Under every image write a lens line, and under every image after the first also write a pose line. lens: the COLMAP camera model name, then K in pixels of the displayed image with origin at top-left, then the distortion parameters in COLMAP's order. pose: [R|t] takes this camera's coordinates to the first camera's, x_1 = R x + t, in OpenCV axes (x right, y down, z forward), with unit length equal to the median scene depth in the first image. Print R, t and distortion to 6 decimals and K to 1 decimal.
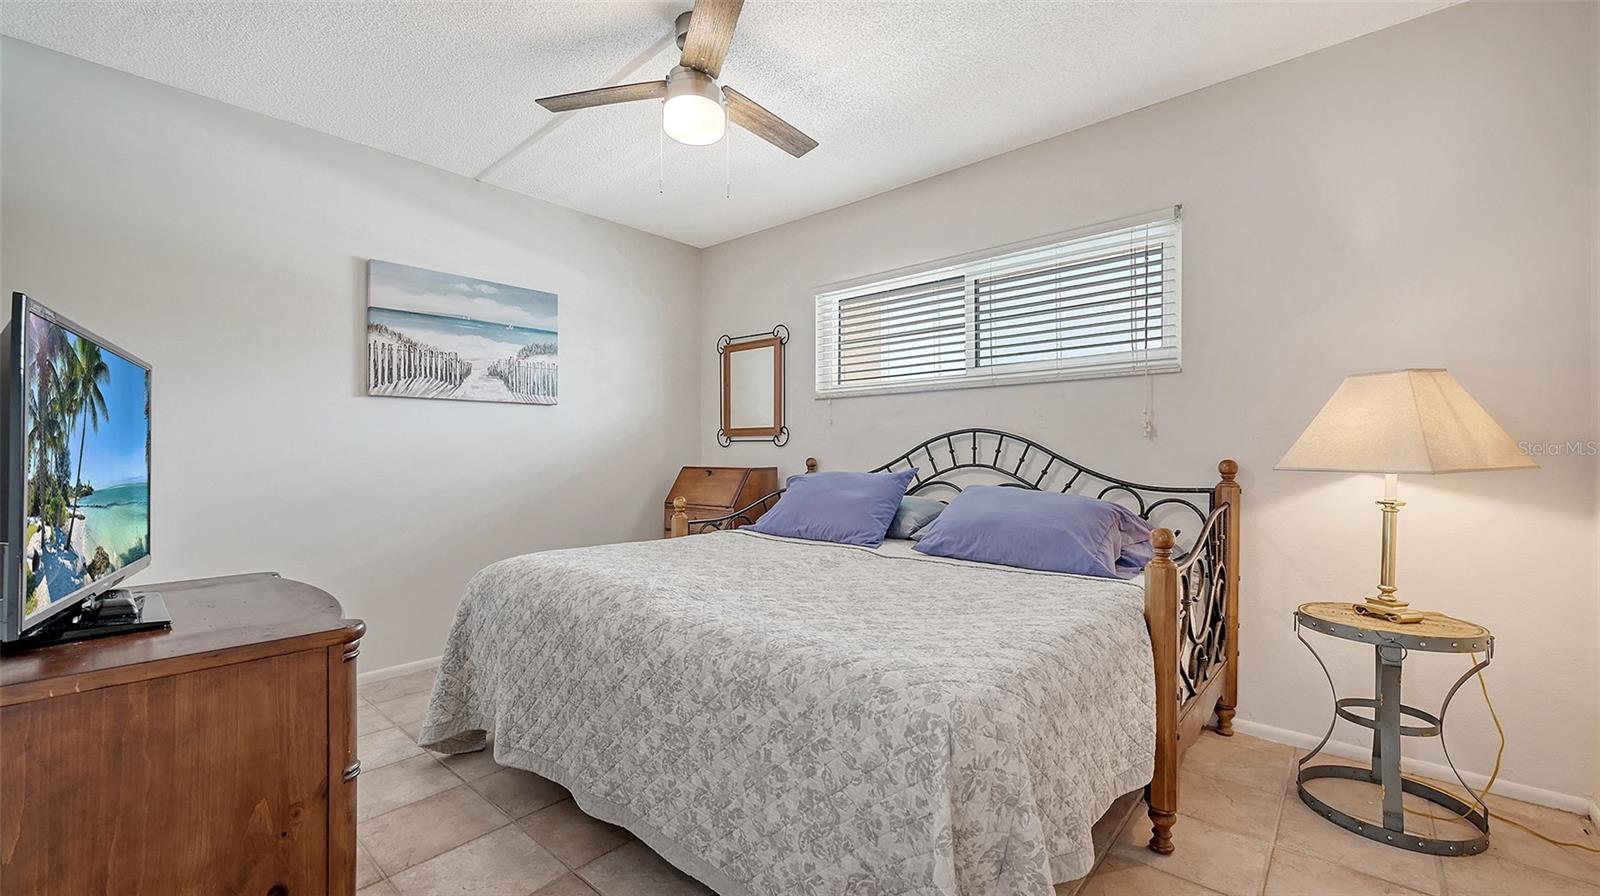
lens RADIAL K [[641.9, 0, 802.6], [0, 641.9, 454.3], [0, 0, 1]] dist [-0.000668, -0.000594]
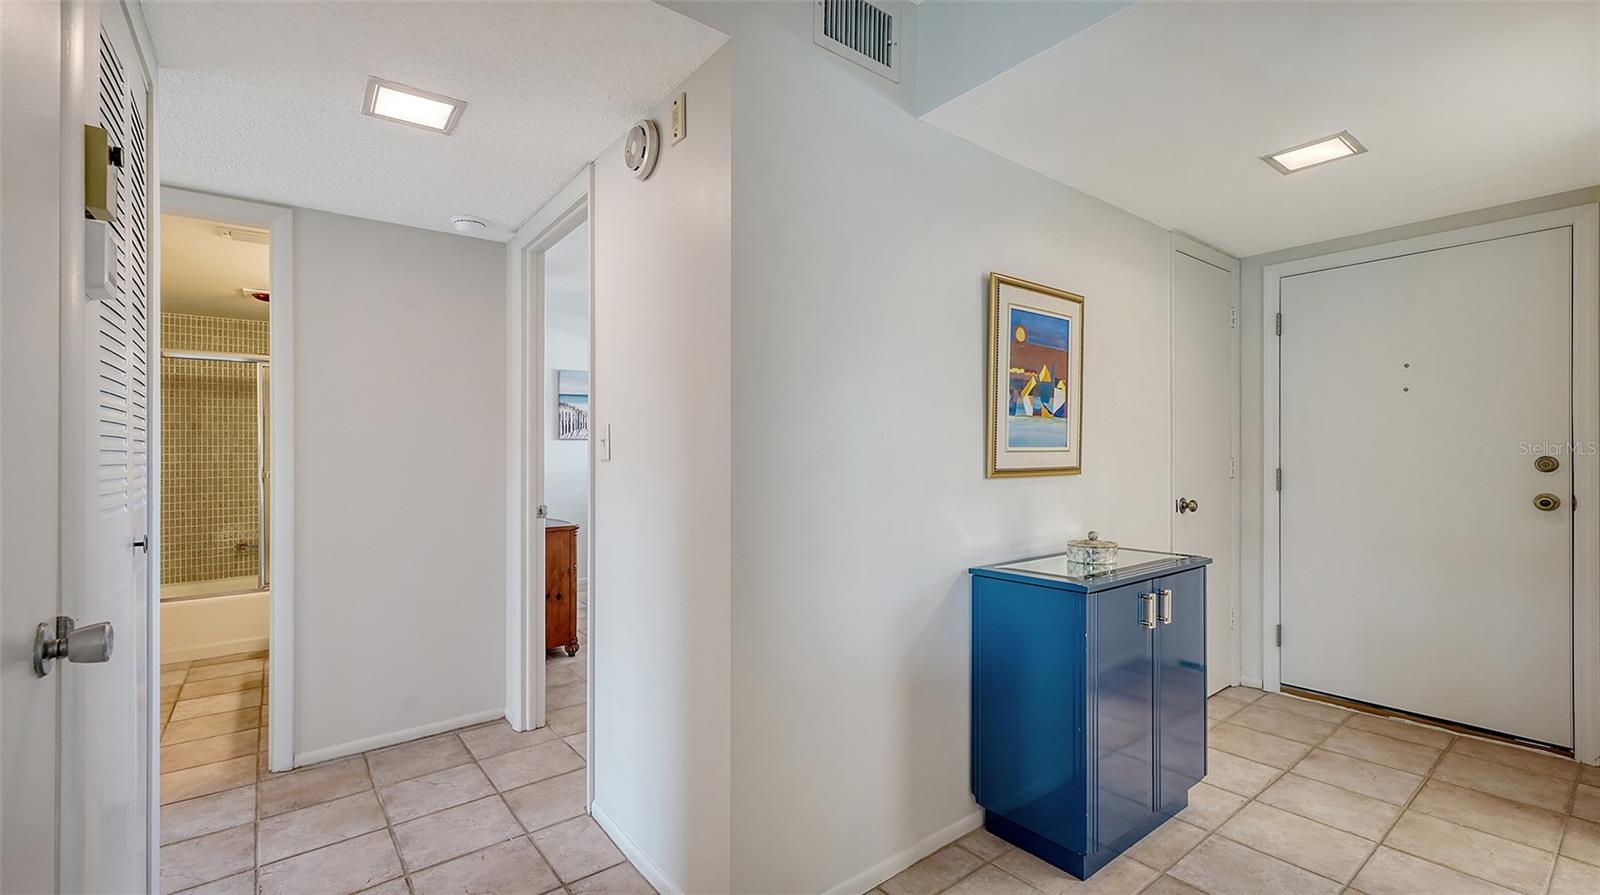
lens RADIAL K [[676.5, 0, 800.4], [0, 676.5, 452.5], [0, 0, 1]] dist [-0.002378, 0.000723]
pose [[0.979751, -0.006731, -0.200109, 0.324074], [0.006171, 0.999975, -0.003422, -0.027631], [0.200127, 0.002118, 0.979768, -0.621119]]
